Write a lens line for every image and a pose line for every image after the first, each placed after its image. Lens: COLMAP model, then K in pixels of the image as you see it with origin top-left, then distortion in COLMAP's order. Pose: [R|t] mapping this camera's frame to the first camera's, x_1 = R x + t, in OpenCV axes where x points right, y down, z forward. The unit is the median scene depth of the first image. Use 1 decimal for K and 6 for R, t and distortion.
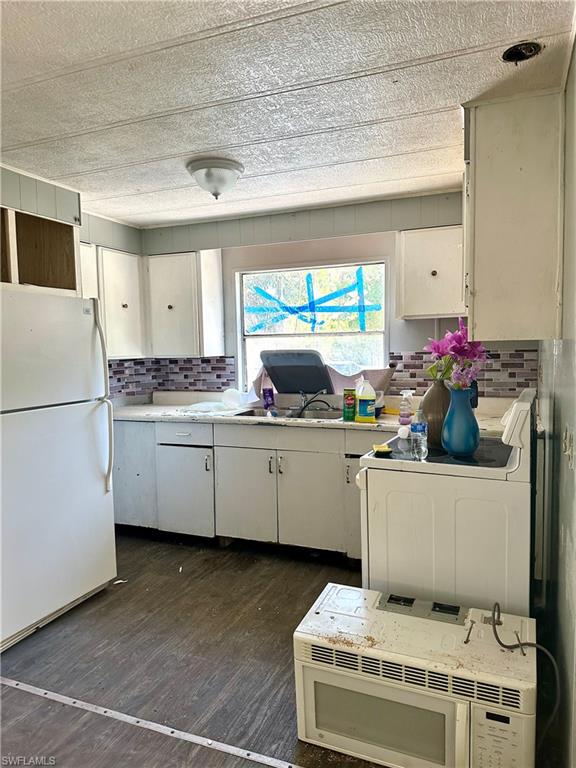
lens RADIAL K [[543.6, 0, 285.7], [0, 543.6, 383.7], [0, 0, 1]] dist [0.039620, -0.061252]
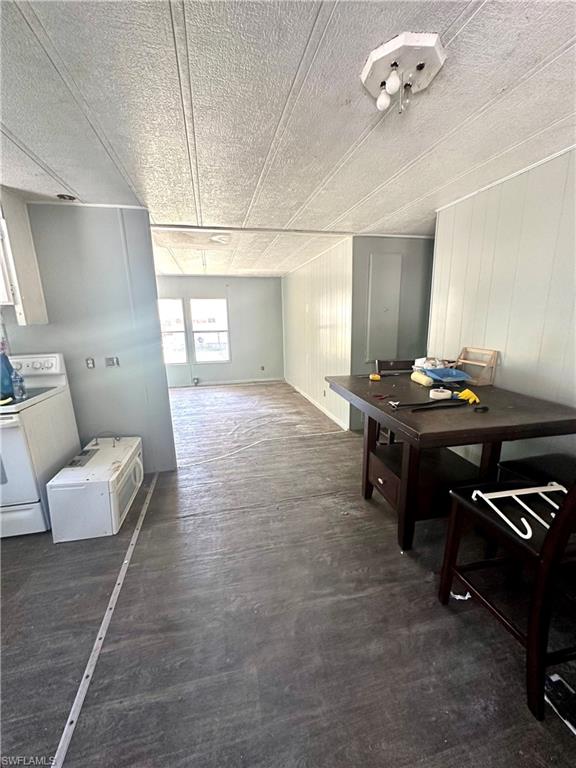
lens RADIAL K [[307.7, 0, 287.2], [0, 307.7, 384.2], [0, 0, 1]] dist [-0.004007, -0.000108]
pose [[-0.593409, -0.141209, 0.792418, -0.602685], [0.090416, 0.966565, 0.239951, -0.033096], [-0.799807, 0.214036, -0.560801, 0.550125]]
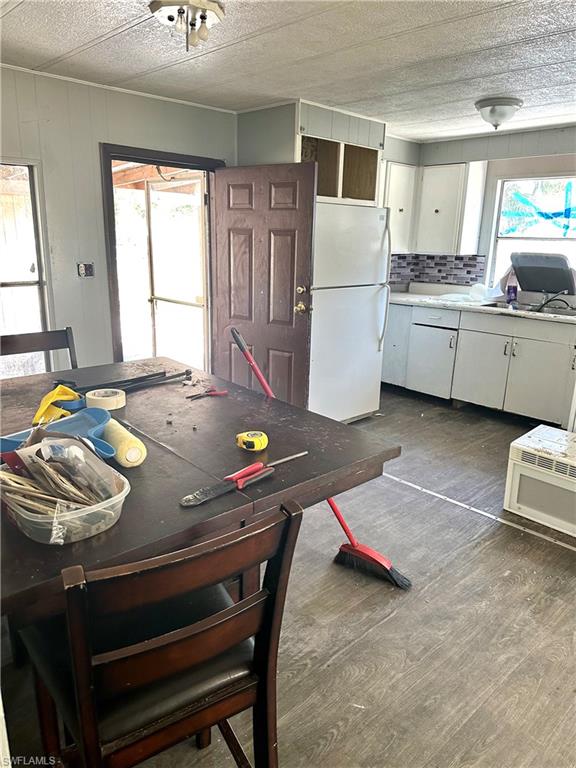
lens RADIAL K [[543.6, 0, 279.3], [0, 543.6, 386.6], [0, 0, 1]] dist [0.039620, -0.061252]
pose [[0.910803, 0.148268, -0.385298, -0.005284], [-0.070351, 0.975374, 0.209036, 0.011267], [0.406803, -0.163285, 0.898805, -0.340628]]
